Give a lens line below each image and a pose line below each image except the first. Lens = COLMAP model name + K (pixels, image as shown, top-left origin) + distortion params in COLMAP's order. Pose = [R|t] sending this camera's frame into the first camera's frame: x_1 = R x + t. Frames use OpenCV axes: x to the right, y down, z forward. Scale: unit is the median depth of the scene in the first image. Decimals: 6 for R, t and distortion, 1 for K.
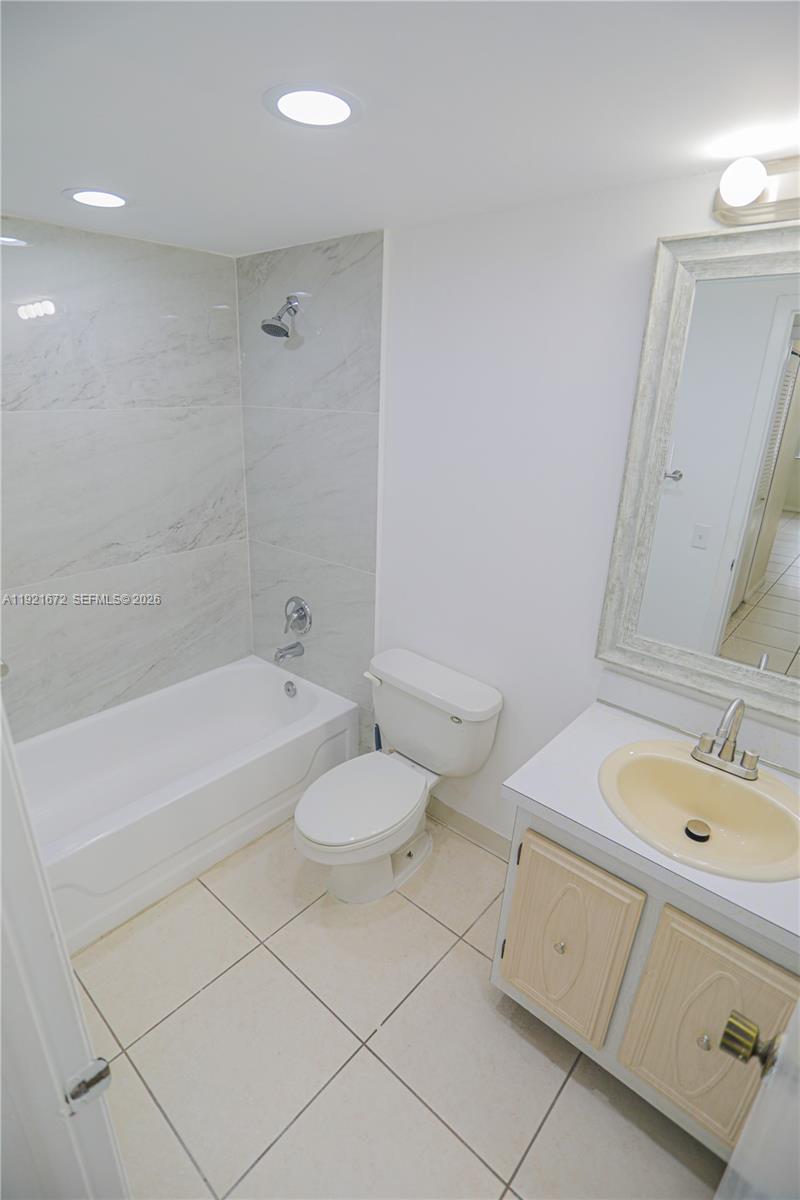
lens RADIAL K [[587.7, 0, 398.8], [0, 587.7, 600.8], [0, 0, 1]] dist [-0.063836, 0.021835]
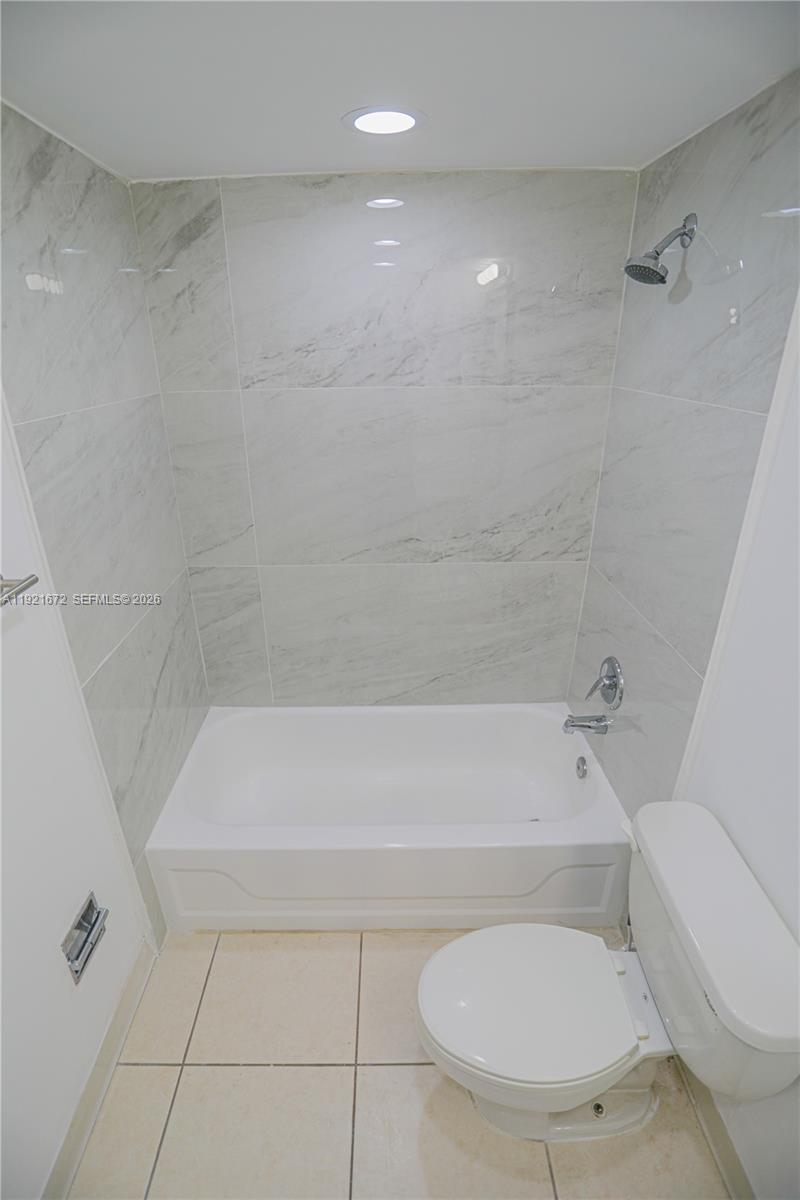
lens RADIAL K [[587.7, 0, 391.6], [0, 587.7, 601.1], [0, 0, 1]] dist [-0.063836, 0.021835]
pose [[0.659914, 0.276882, -0.698463, 0.136509], [-0.234977, 0.959045, 0.158173, -0.135309], [0.713652, 0.059742, 0.697948, 0.335641]]
